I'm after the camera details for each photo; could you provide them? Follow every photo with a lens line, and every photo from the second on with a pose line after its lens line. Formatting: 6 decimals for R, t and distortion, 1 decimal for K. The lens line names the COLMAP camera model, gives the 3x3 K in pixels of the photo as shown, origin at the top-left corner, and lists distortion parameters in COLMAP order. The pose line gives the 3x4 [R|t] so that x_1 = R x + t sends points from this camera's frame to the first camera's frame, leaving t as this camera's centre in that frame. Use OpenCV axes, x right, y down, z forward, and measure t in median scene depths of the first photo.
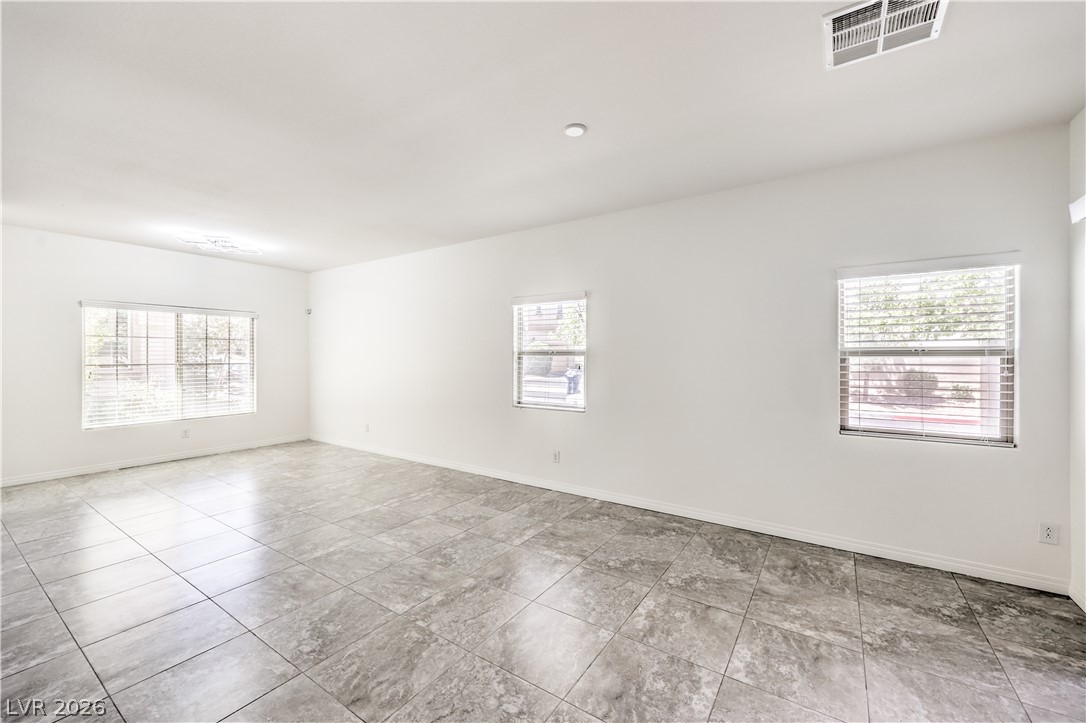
lens RADIAL K [[438.5, 0, 540.3], [0, 438.5, 357.8], [0, 0, 1]] dist [-0.004407, 0.000636]
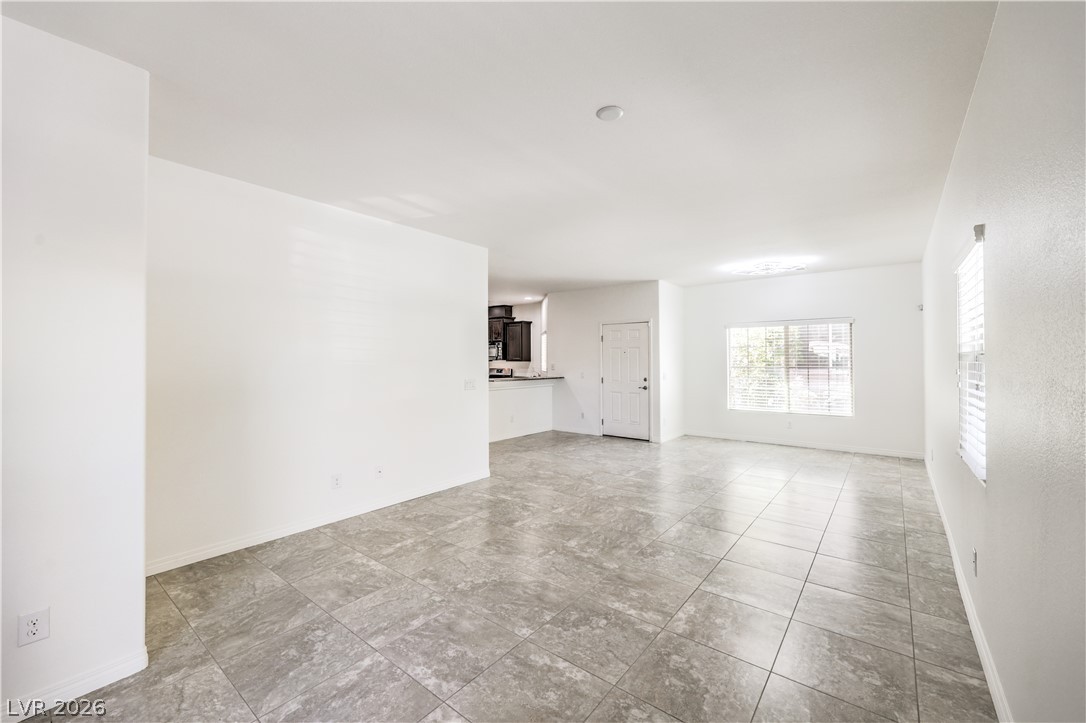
lens RADIAL K [[438.5, 0, 539.2], [0, 438.5, 352.8], [0, 0, 1]] dist [-0.004407, 0.000636]
pose [[-0.091842, -0.017130, -0.995626, 0.952327], [-0.000336, 0.999853, -0.017171, -0.005184], [0.995774, -0.001242, -0.091834, 0.911300]]
